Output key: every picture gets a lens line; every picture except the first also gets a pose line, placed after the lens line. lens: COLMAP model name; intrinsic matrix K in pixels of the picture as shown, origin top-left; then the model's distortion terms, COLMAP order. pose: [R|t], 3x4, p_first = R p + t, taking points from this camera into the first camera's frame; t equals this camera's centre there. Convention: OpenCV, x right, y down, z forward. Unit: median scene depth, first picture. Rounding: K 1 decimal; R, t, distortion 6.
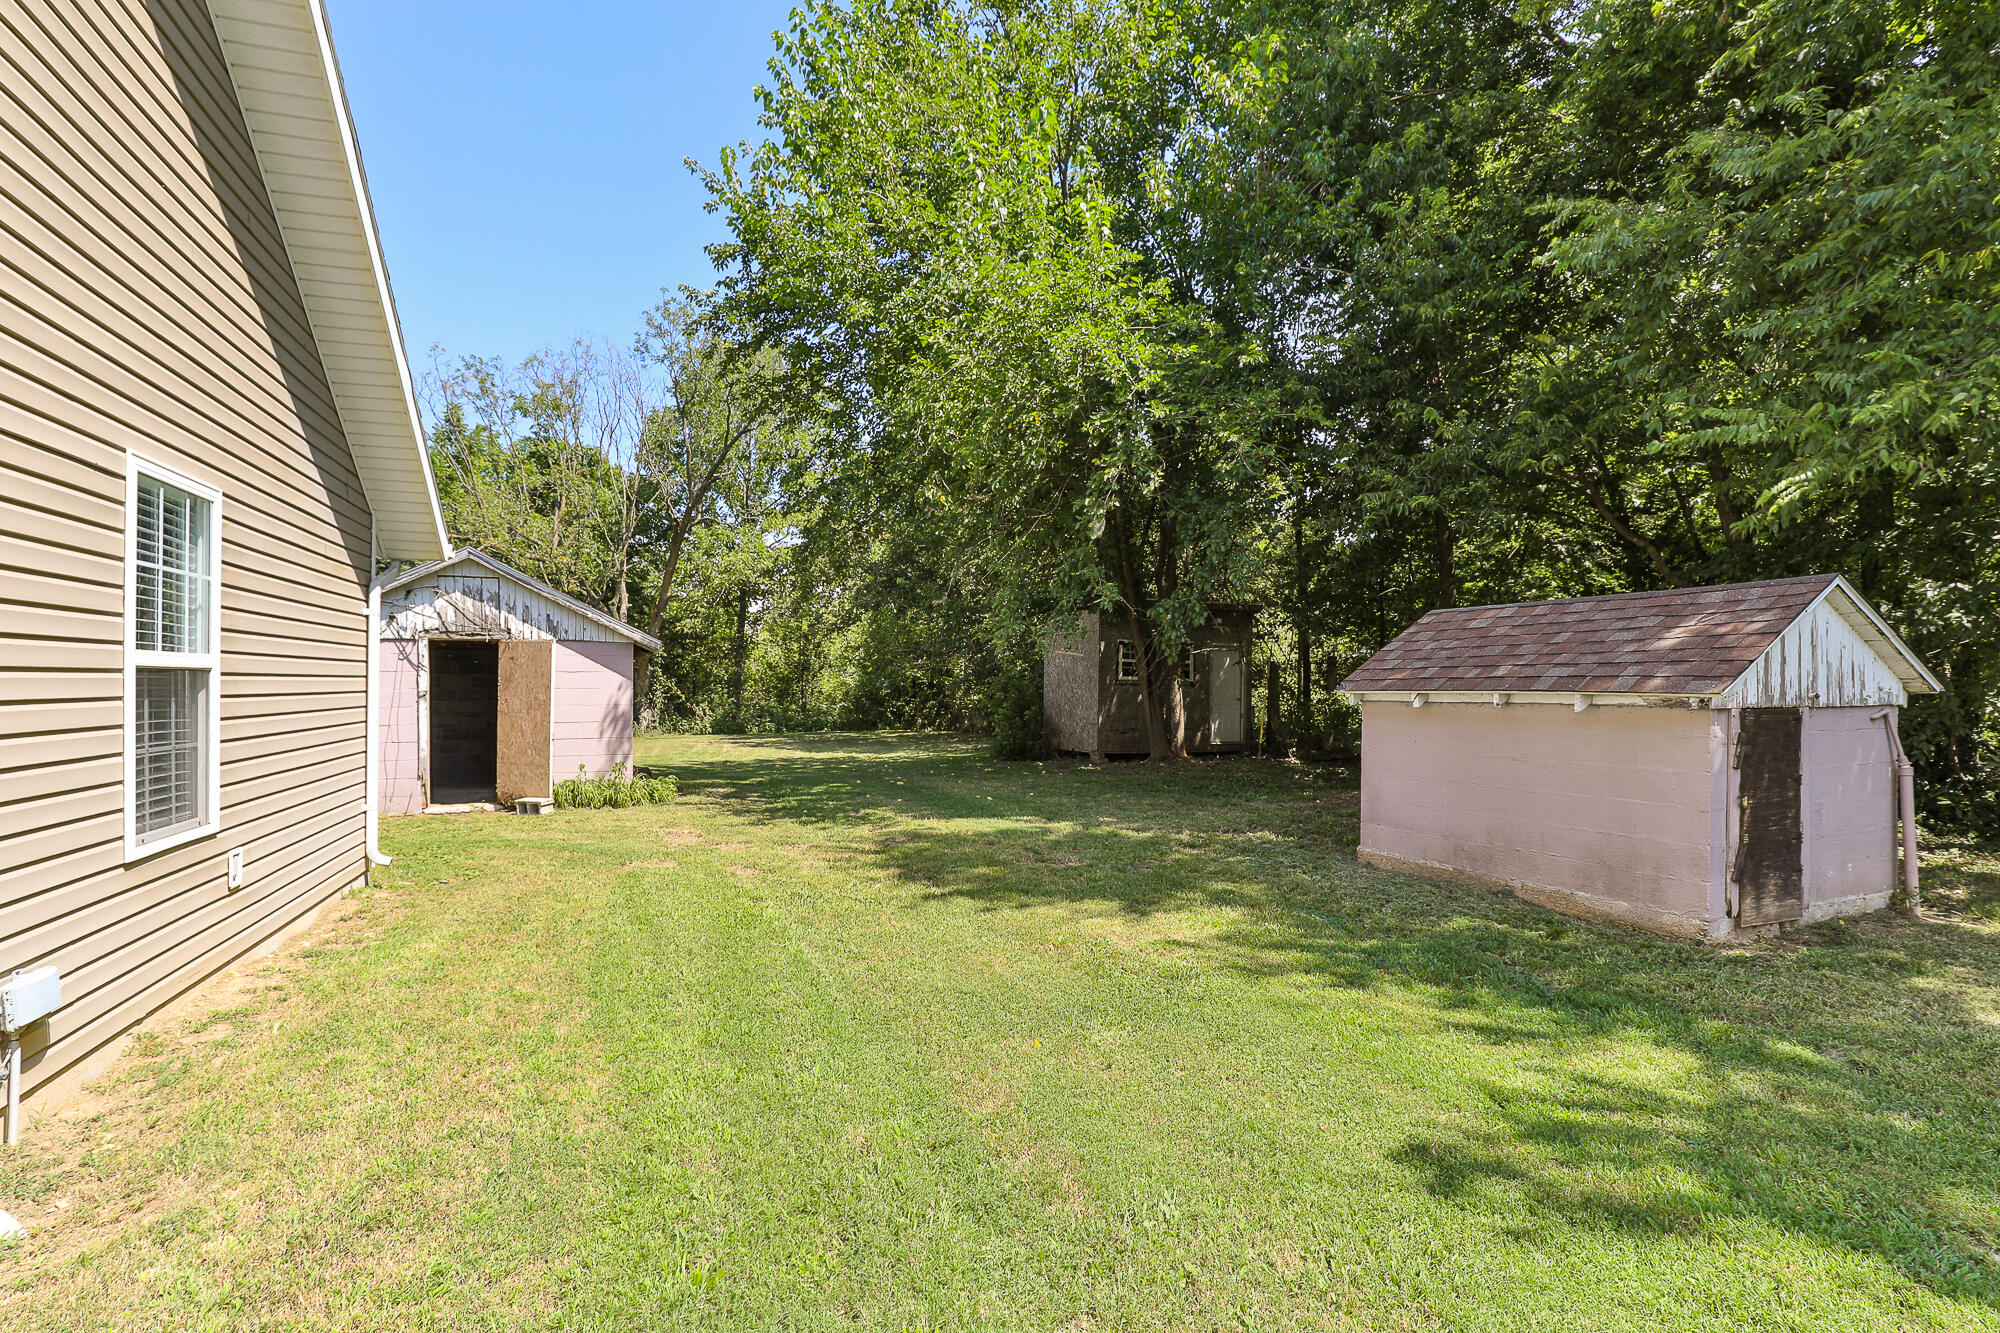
lens RADIAL K [[928.4, 0, 1000.0], [0, 928.4, 666.5], [0, 0, 1]] dist [0.002338, -0.000759]
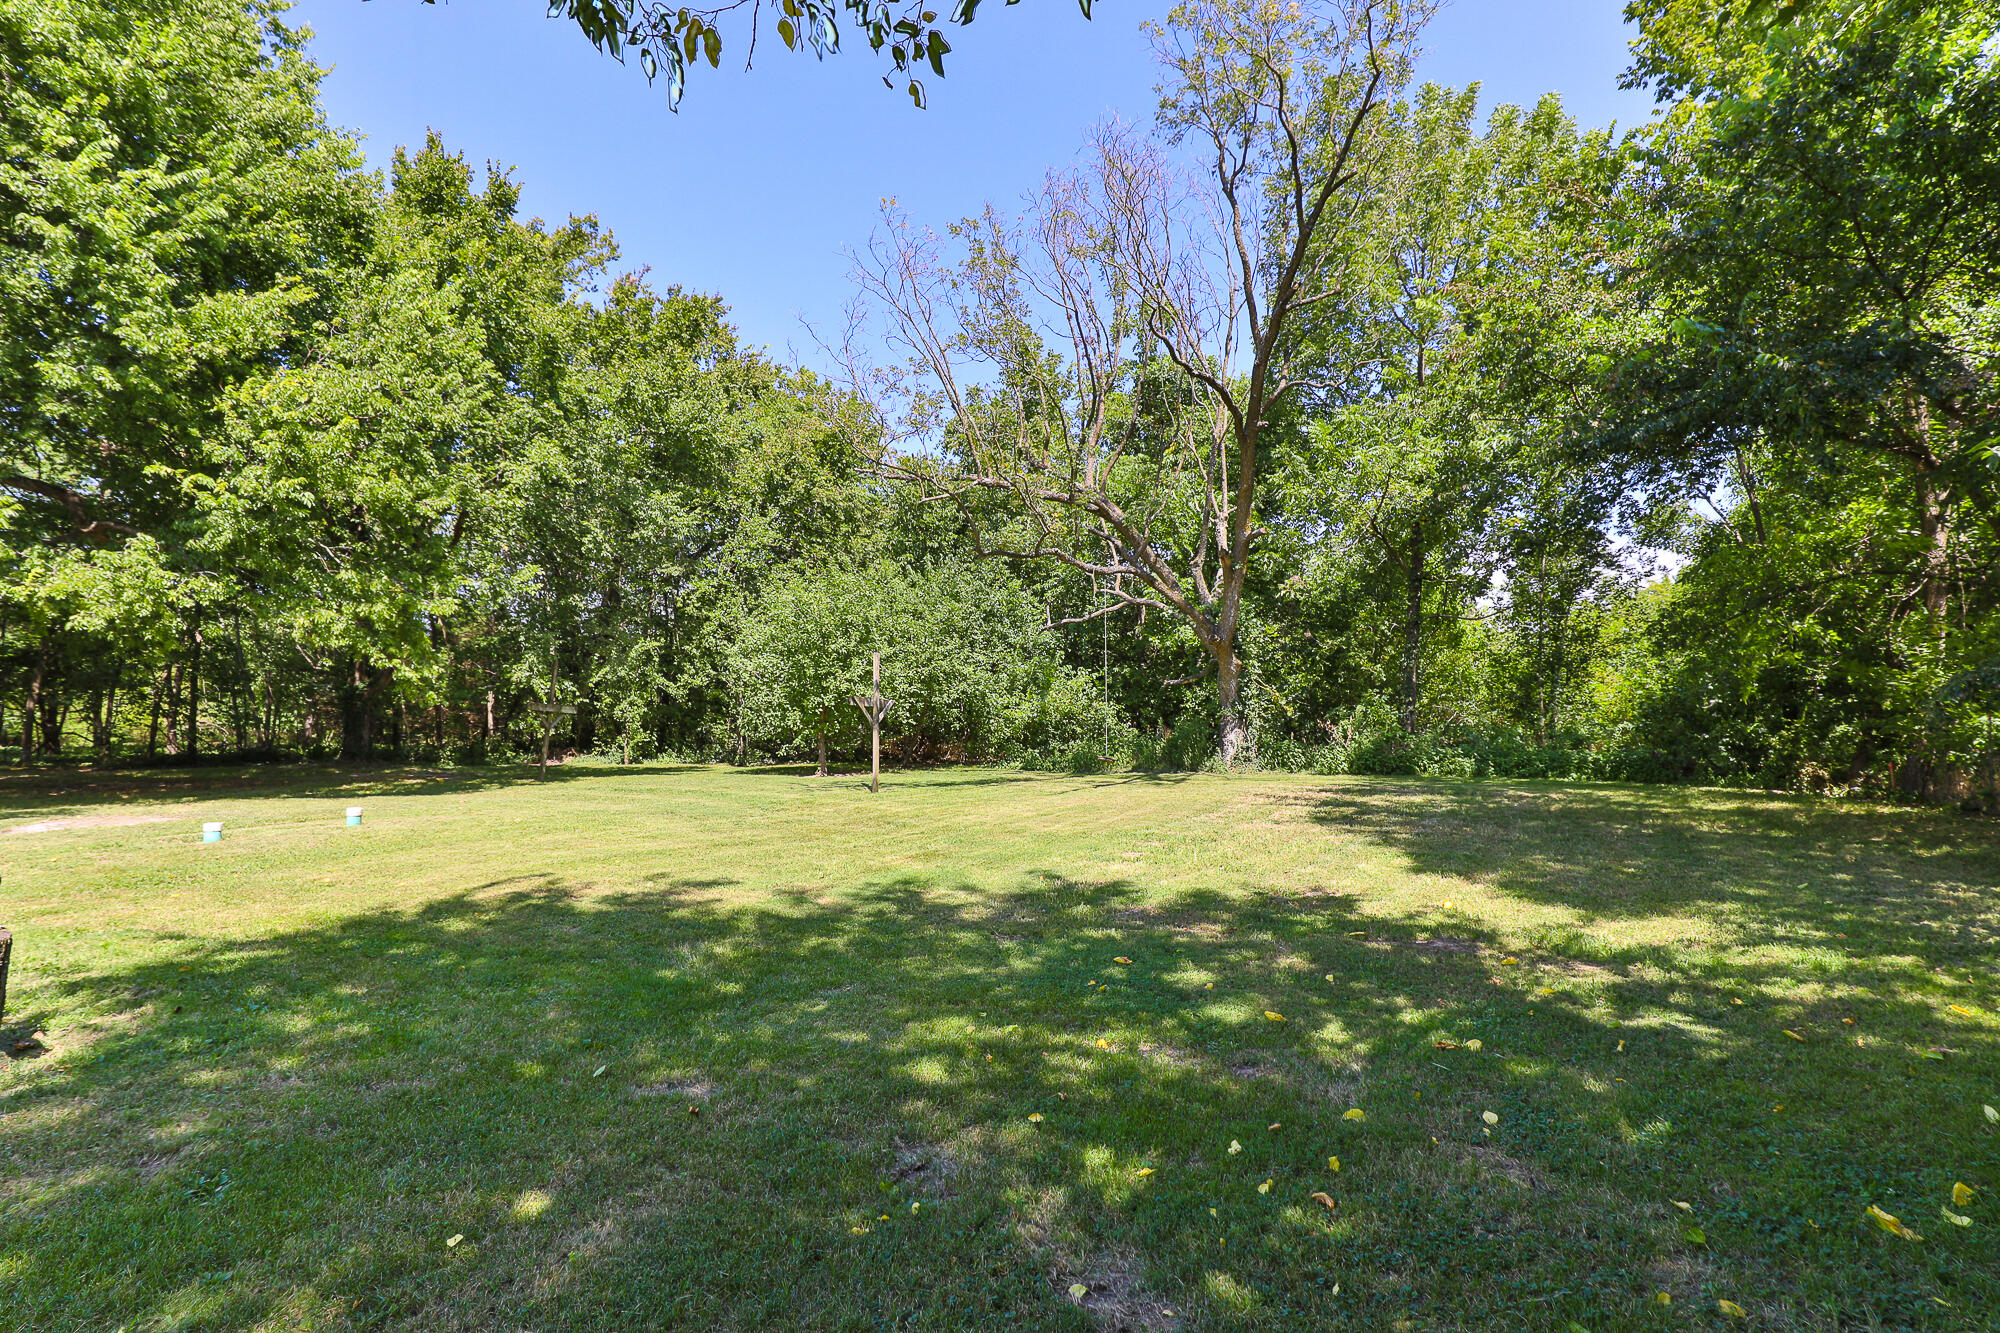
lens RADIAL K [[928.4, 0, 1000.0], [0, 928.4, 666.5], [0, 0, 1]] dist [0.002338, -0.000759]
pose [[0.688688, -0.021880, -0.724728, -0.029290], [0.016945, 0.999757, -0.014082, 0.008898], [0.724860, -0.002582, 0.688892, 0.403384]]
